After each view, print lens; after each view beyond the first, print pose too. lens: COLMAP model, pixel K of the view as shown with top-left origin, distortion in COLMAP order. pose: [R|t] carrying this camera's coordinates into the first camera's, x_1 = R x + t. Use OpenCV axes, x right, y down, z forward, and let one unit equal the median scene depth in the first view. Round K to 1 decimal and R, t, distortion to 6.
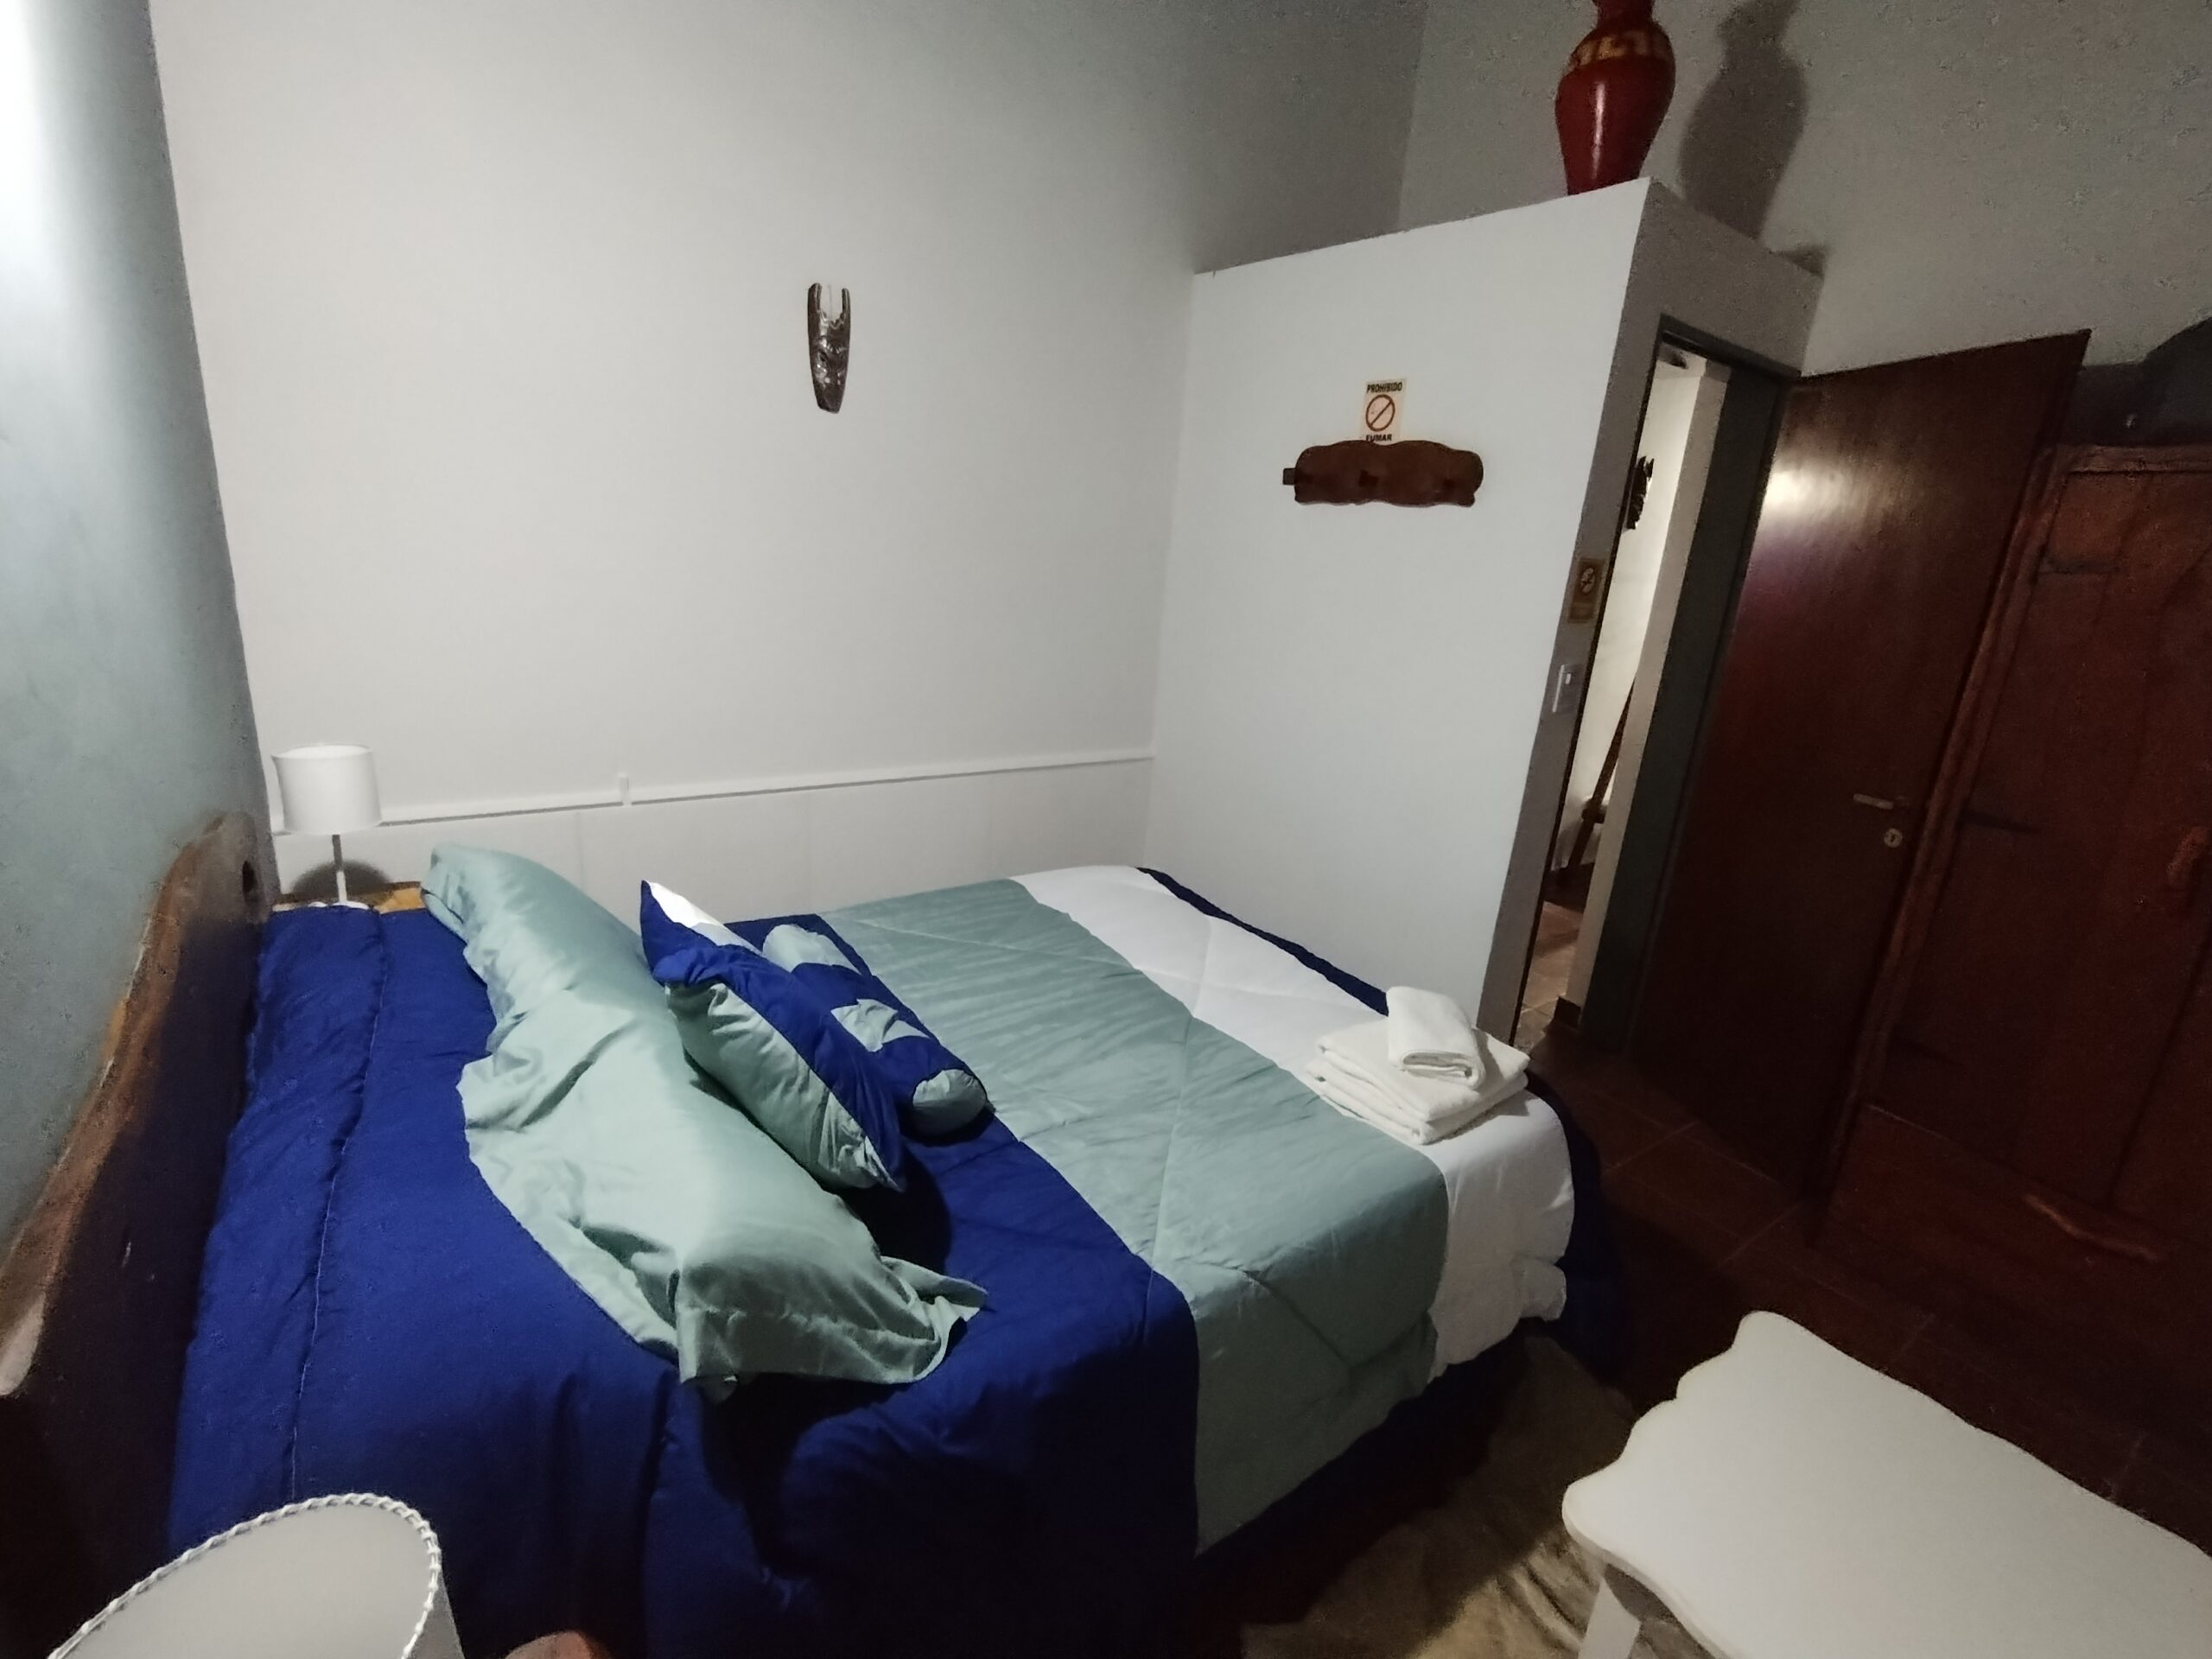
lens RADIAL K [[1010.3, 0, 1107.2], [0, 1010.3, 822.7], [0, 0, 1]] dist [-0.006214, -0.000342]
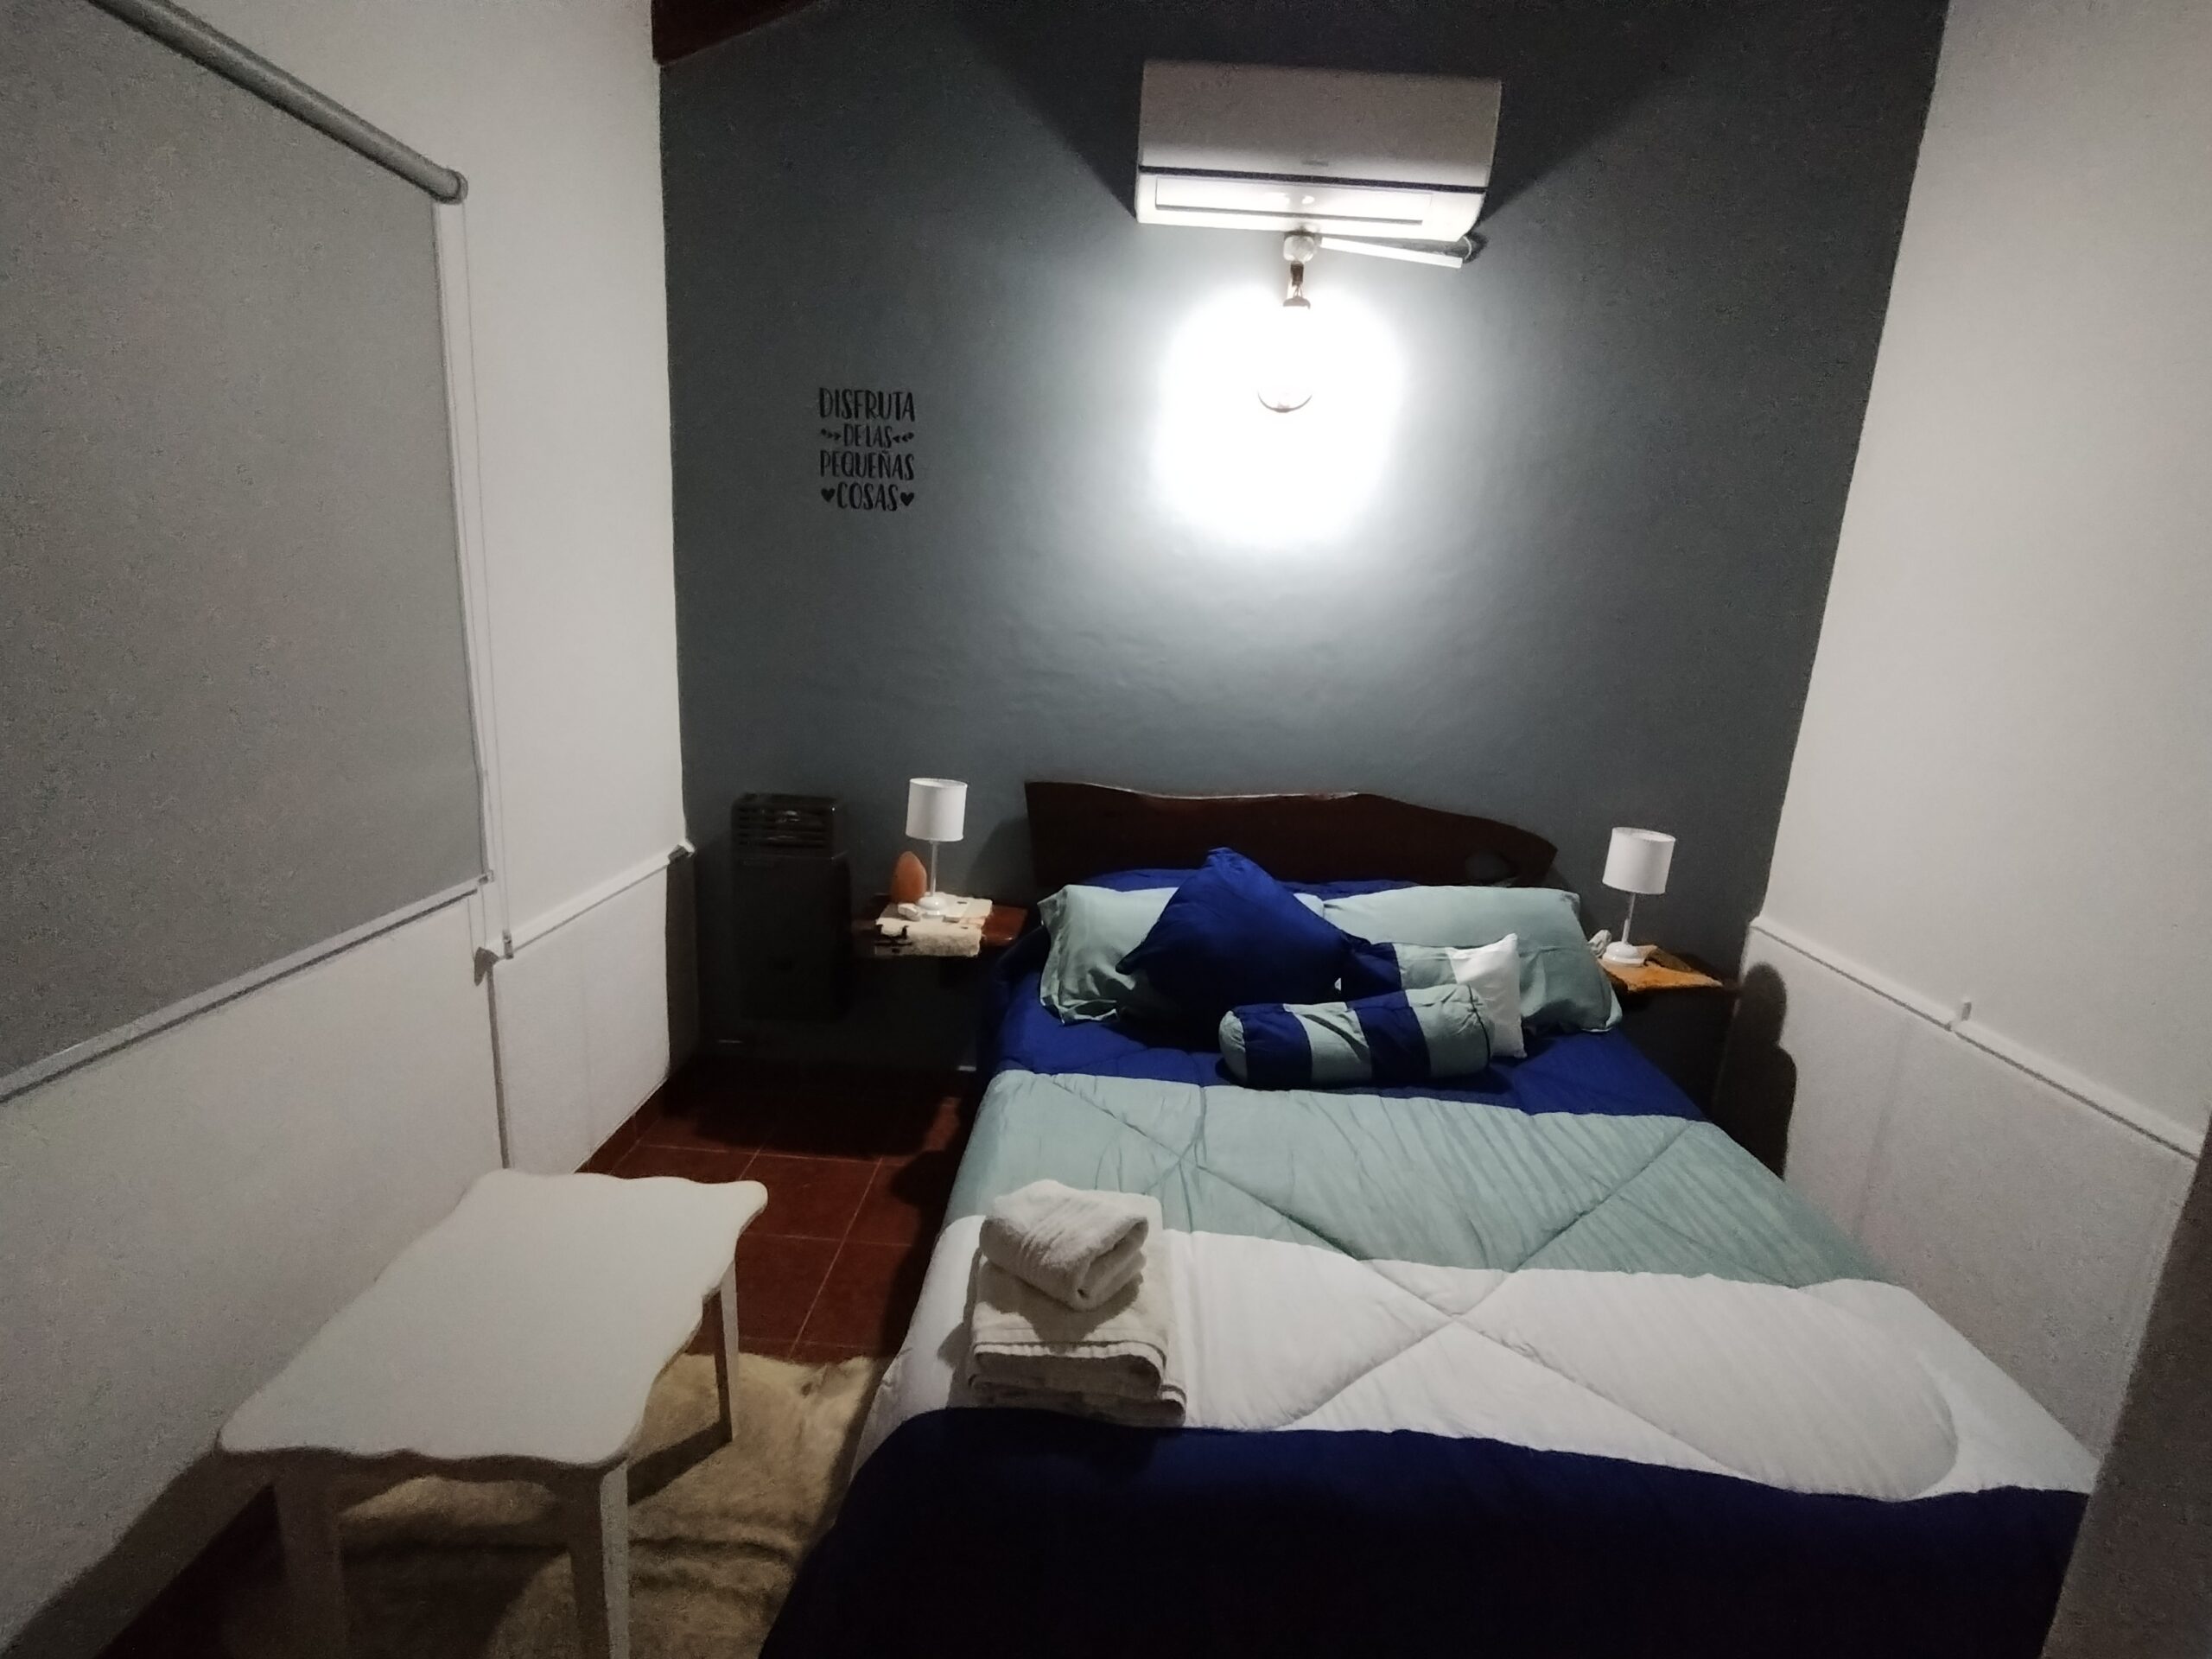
lens RADIAL K [[1010.3, 0, 1107.2], [0, 1010.3, 822.7], [0, 0, 1]] dist [-0.006214, -0.000342]
pose [[-0.617514, 0.051755, -0.784855, 0.595080], [-0.319996, 0.894994, 0.310786, -0.208373], [0.718526, 0.443065, -0.536110, 0.880553]]
